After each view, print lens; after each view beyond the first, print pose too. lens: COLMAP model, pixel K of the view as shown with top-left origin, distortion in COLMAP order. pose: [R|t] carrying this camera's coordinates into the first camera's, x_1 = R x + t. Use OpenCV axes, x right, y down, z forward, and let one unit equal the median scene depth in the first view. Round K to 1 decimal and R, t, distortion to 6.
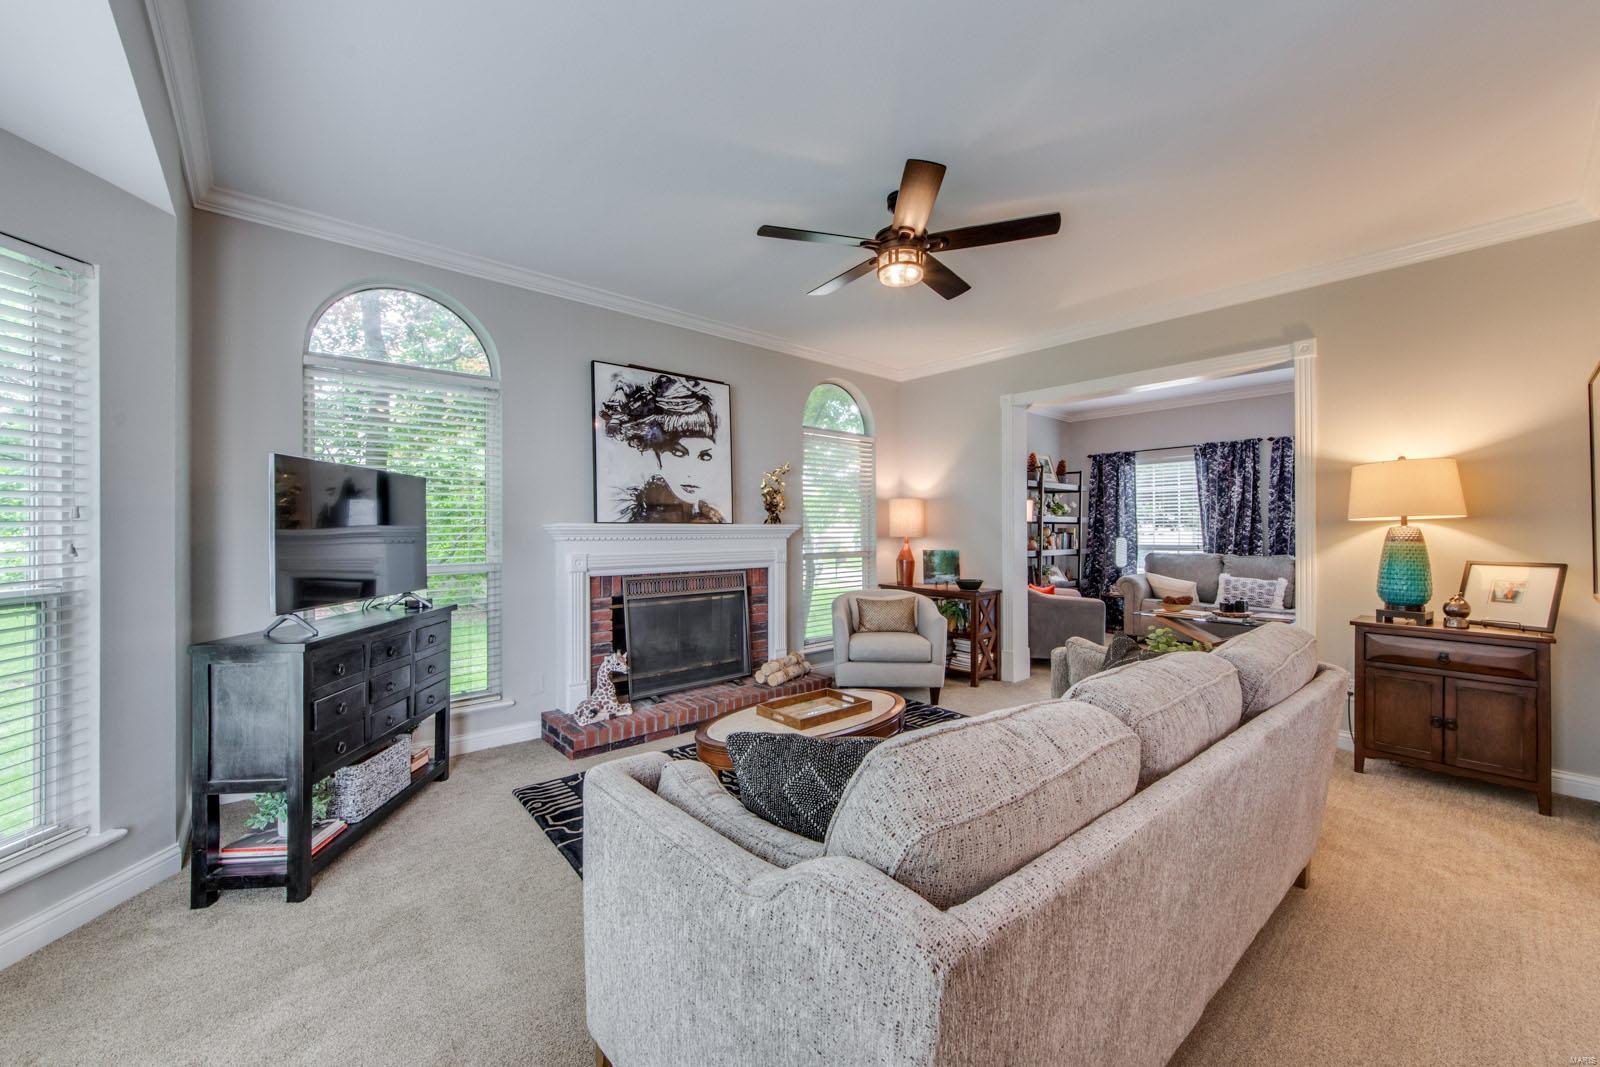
lens RADIAL K [[566.2, 0, 803.2], [0, 566.2, 527.8], [0, 0, 1]] dist [-0.000176, -0.000017]
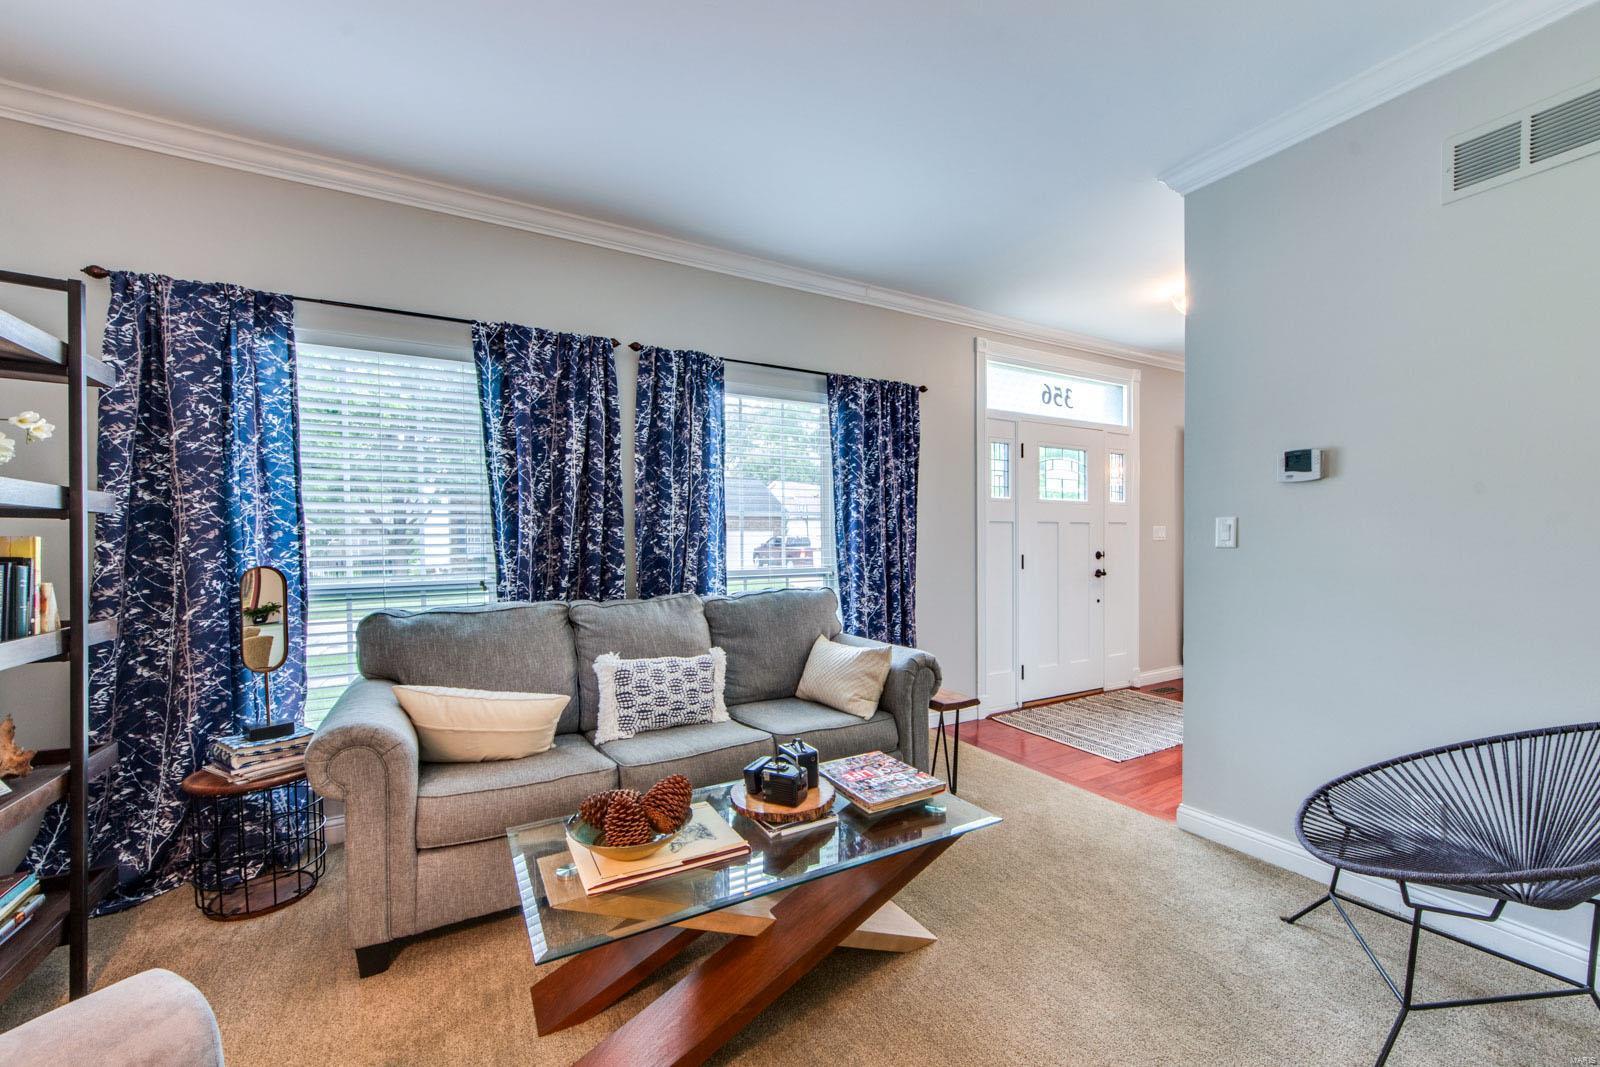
lens RADIAL K [[616.6, 0, 784.4], [0, 616.6, 552.8], [0, 0, 1]] dist [0.000353, 0.000042]
pose [[0.188598, -0.014010, 0.981955, 0.139482], [0.003644, 0.999901, 0.013567, 0.002772], [-0.982048, 0.001020, 0.188630, 0.314218]]
